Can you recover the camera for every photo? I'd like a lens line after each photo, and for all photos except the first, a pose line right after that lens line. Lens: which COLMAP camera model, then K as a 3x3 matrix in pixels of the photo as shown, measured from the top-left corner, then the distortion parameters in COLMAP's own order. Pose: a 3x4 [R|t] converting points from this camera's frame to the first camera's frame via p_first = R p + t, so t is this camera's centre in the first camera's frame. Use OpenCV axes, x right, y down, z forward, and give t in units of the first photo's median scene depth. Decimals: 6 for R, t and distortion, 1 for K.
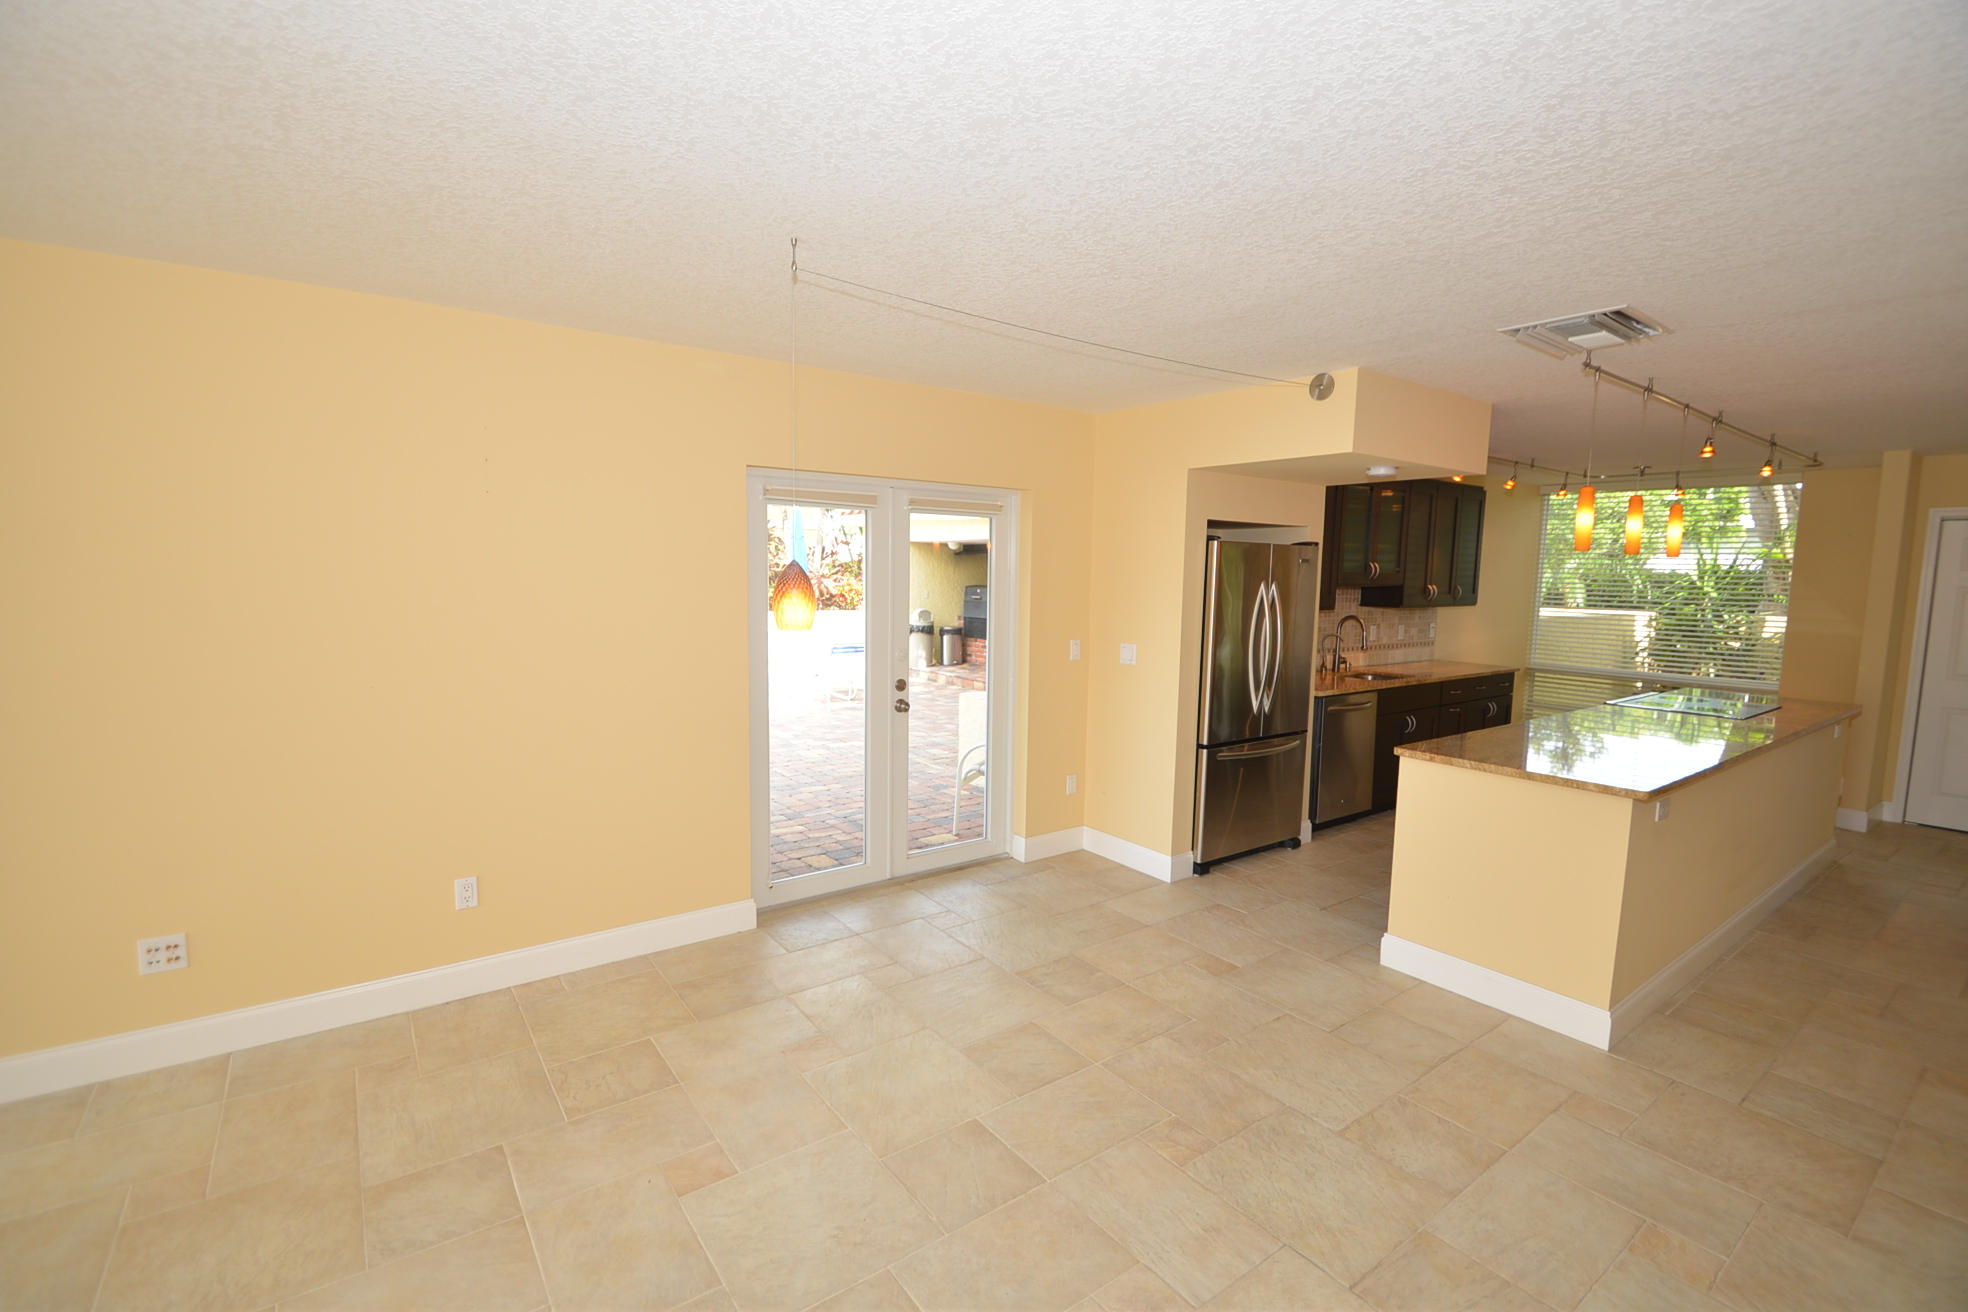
lens RADIAL K [[861.9, 0, 970.6], [0, 861.9, 661.7], [0, 0, 1]] dist [0.002954, -0.012600]
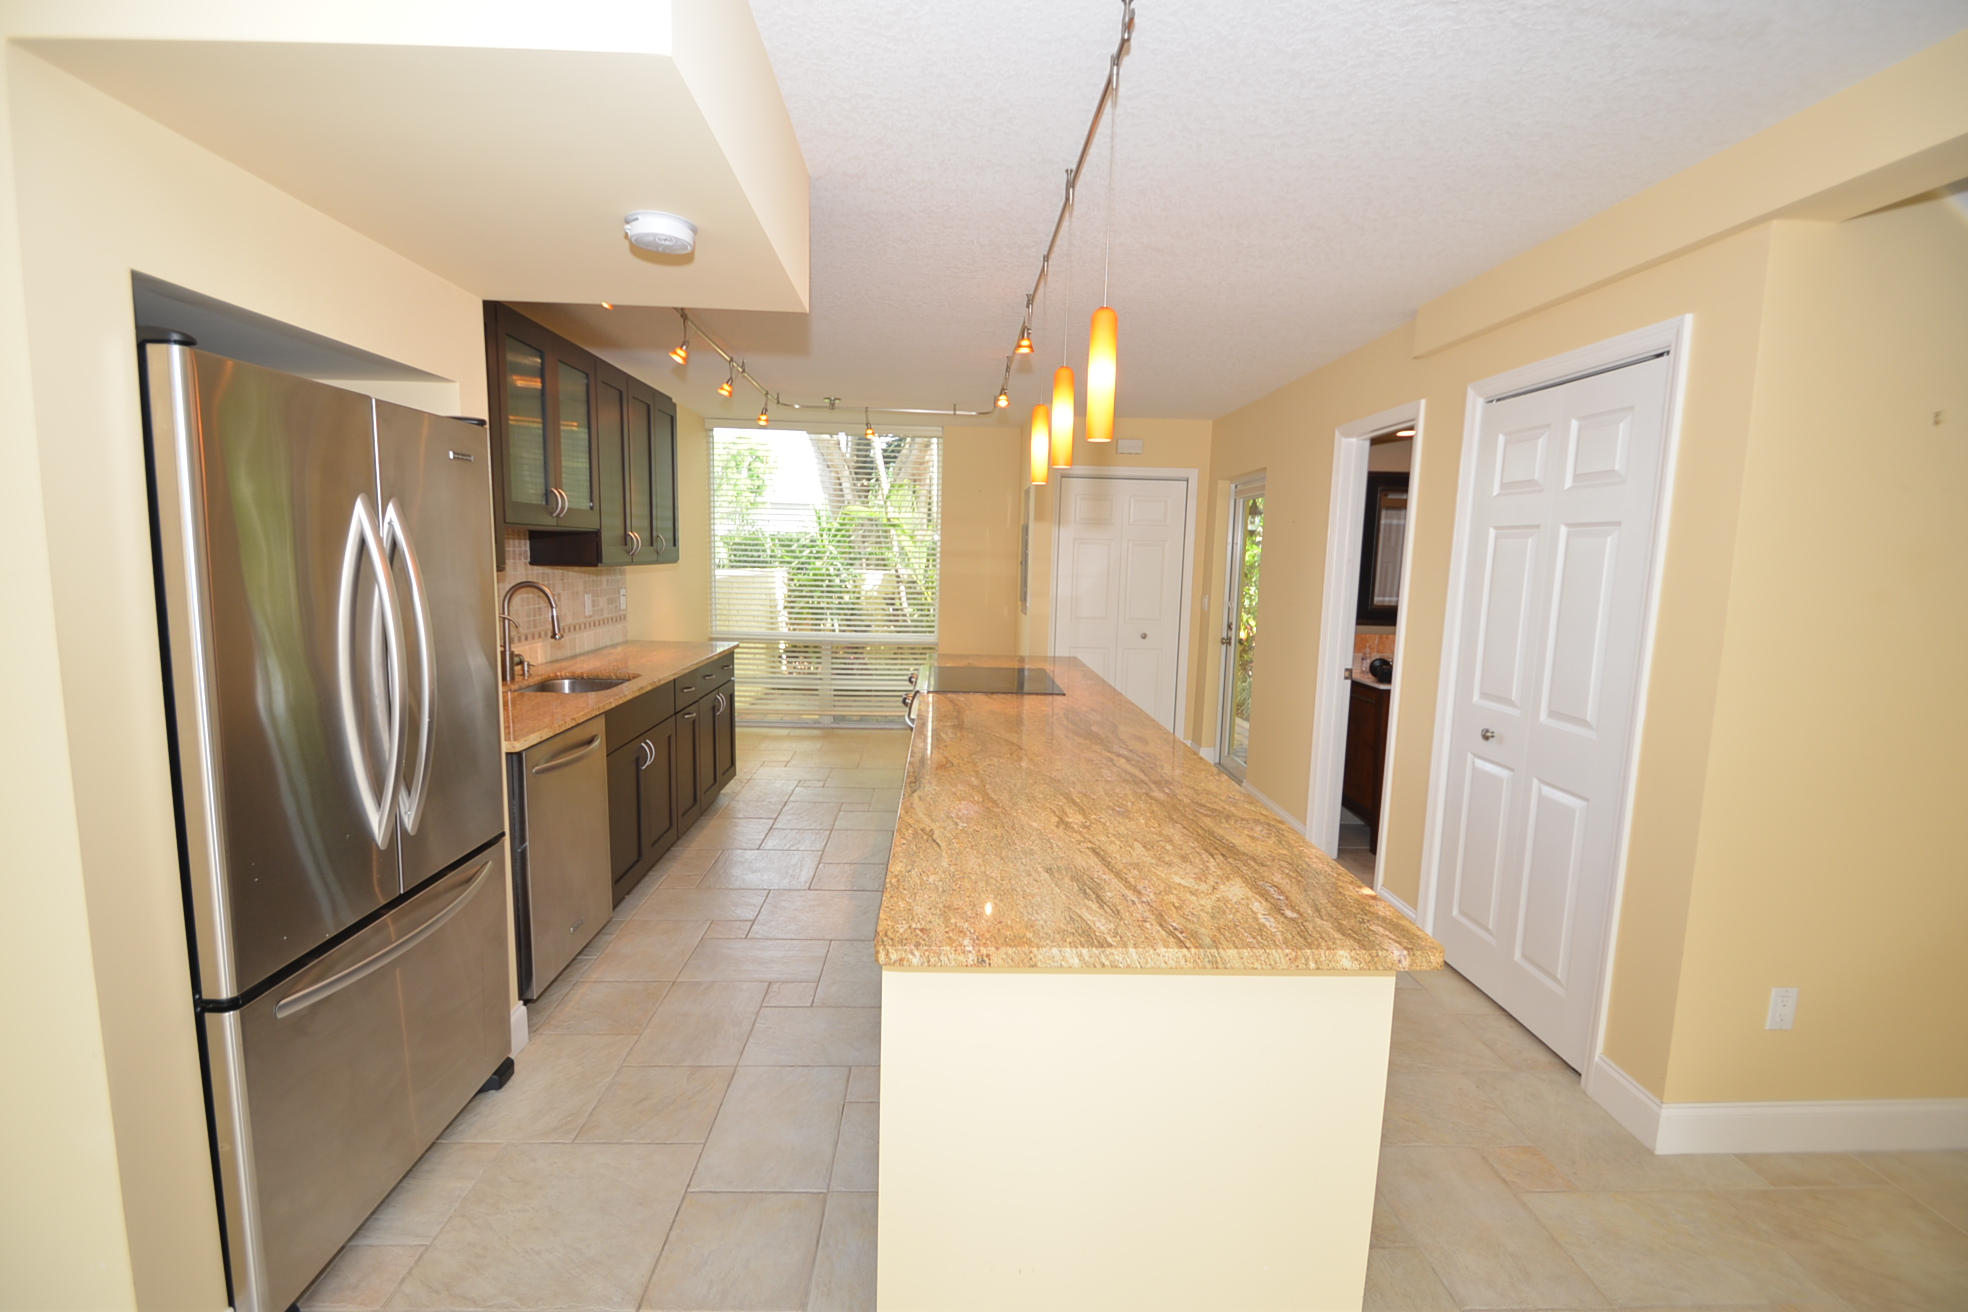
lens RADIAL K [[861.9, 0, 970.6], [0, 861.9, 661.7], [0, 0, 1]] dist [0.002954, -0.012600]
pose [[0.560337, -0.105000, 0.821583, 0.143519], [0.072019, 0.994352, 0.077962, -0.025845], [-0.825128, 0.015485, 0.564734, 0.473357]]
